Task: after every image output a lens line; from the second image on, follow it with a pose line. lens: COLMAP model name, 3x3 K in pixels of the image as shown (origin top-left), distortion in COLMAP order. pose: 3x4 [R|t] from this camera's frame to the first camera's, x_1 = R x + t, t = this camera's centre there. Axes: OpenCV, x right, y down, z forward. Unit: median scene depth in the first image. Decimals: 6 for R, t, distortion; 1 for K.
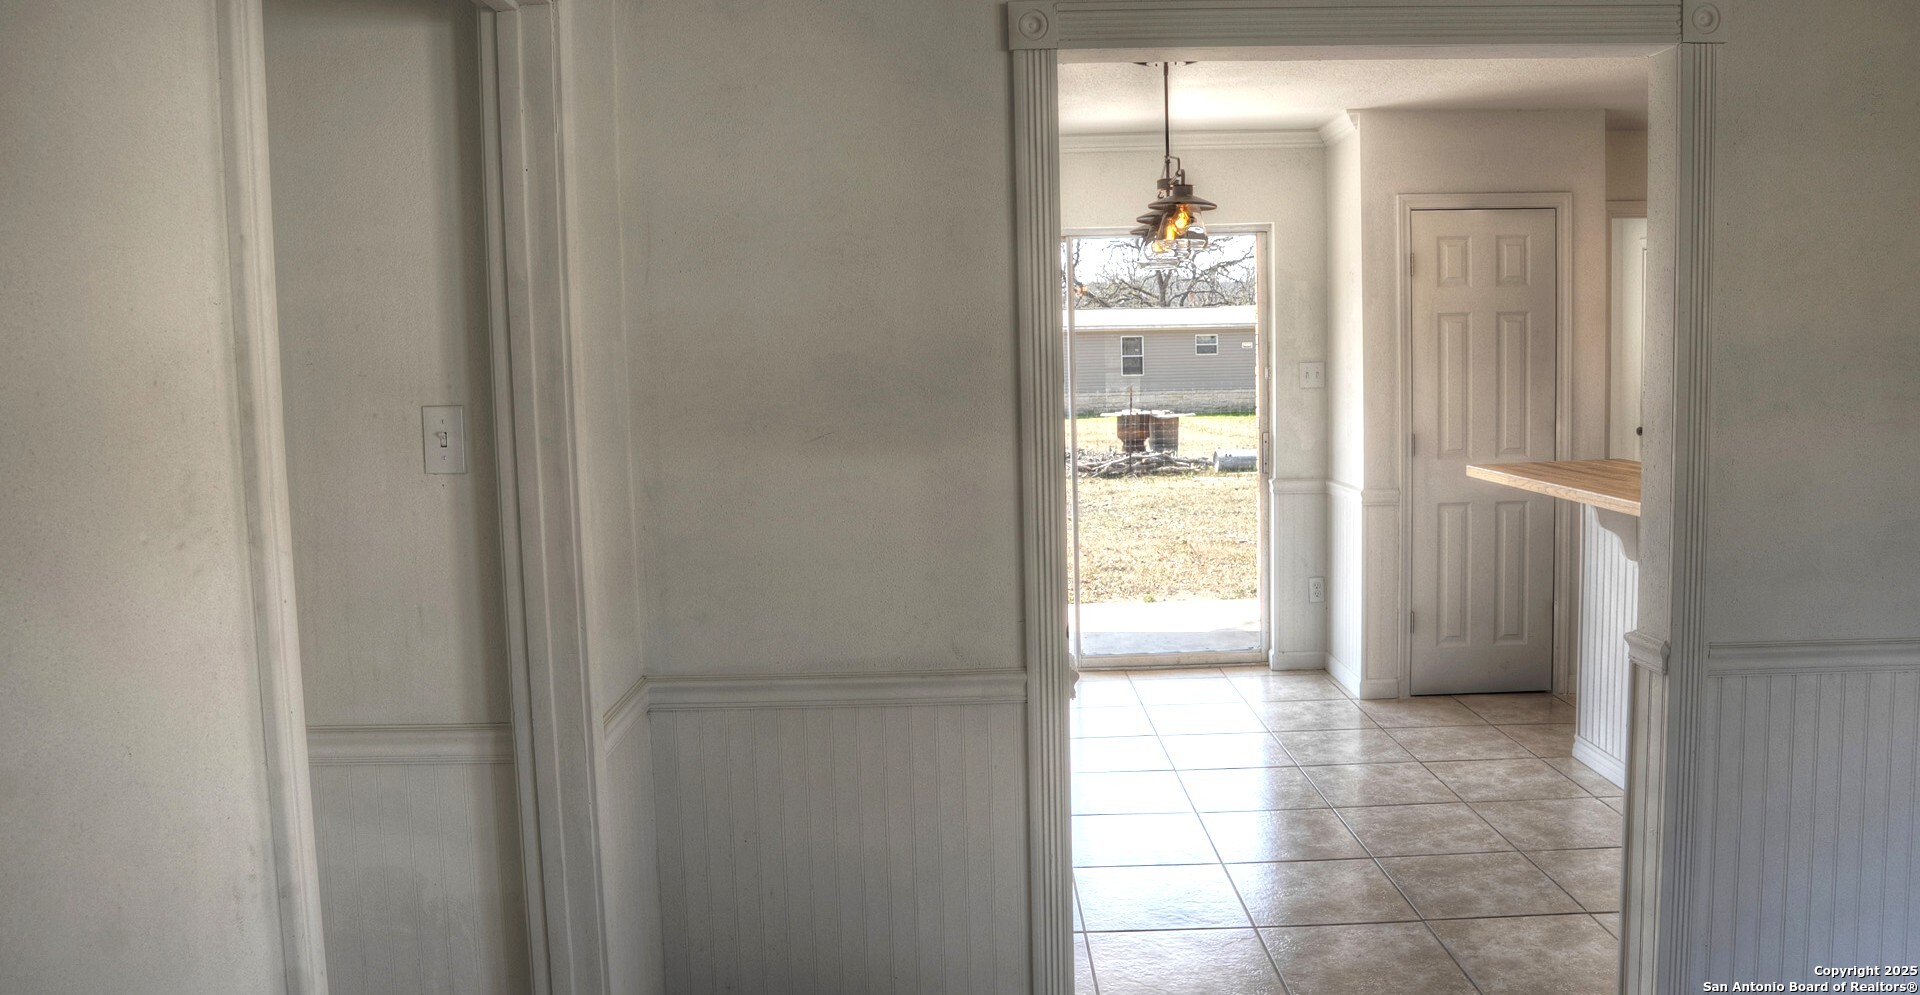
lens RADIAL K [[1496.6, 0, 962.6], [0, 1496.6, 495.6], [0, 0, 1]] dist [-0.077982, 0.001114]
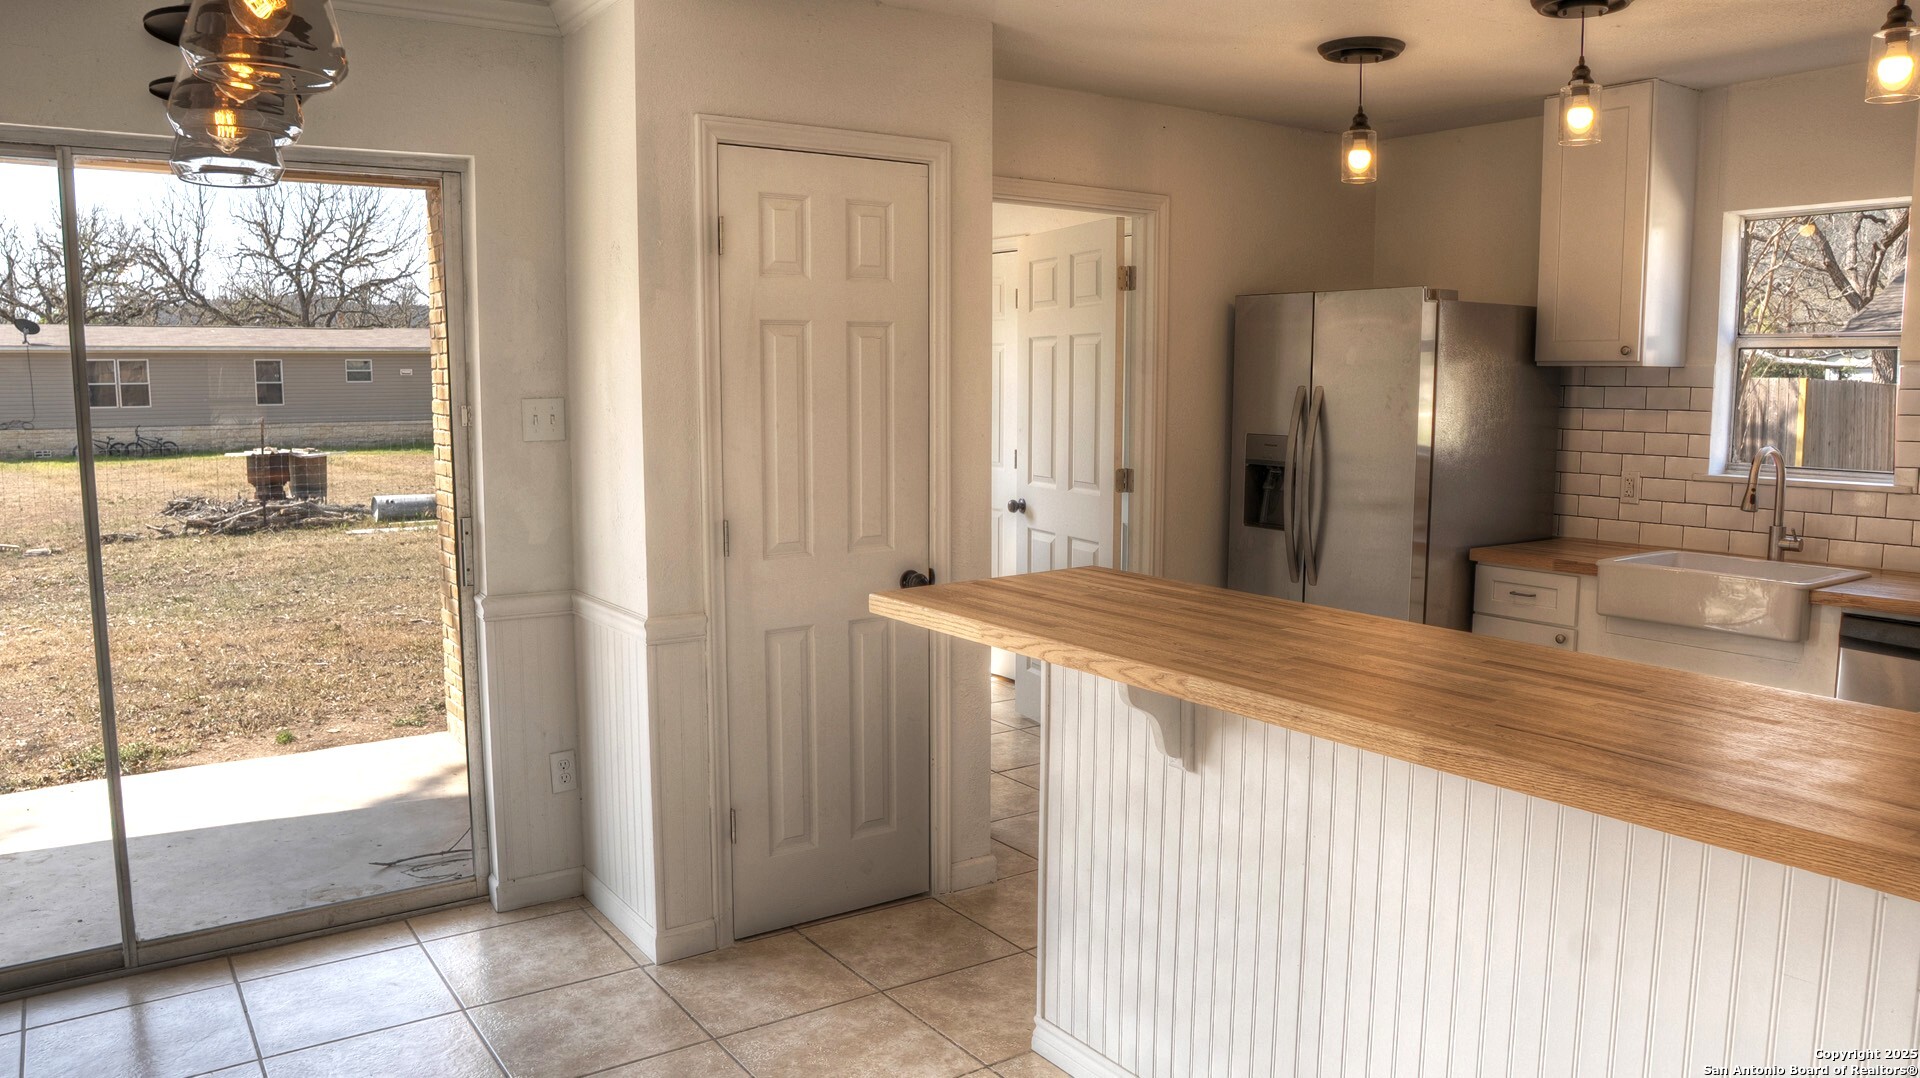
lens RADIAL K [[1346.6, 0, 958.3], [0, 1346.6, 528.7], [0, 0, 1]] dist [-0.108927, 0.068461]
pose [[0.833561, -0.038820, 0.551062, 0.045301], [0.031173, 0.999244, 0.023238, -0.026170], [-0.551547, -0.002192, 0.834141, 0.272266]]
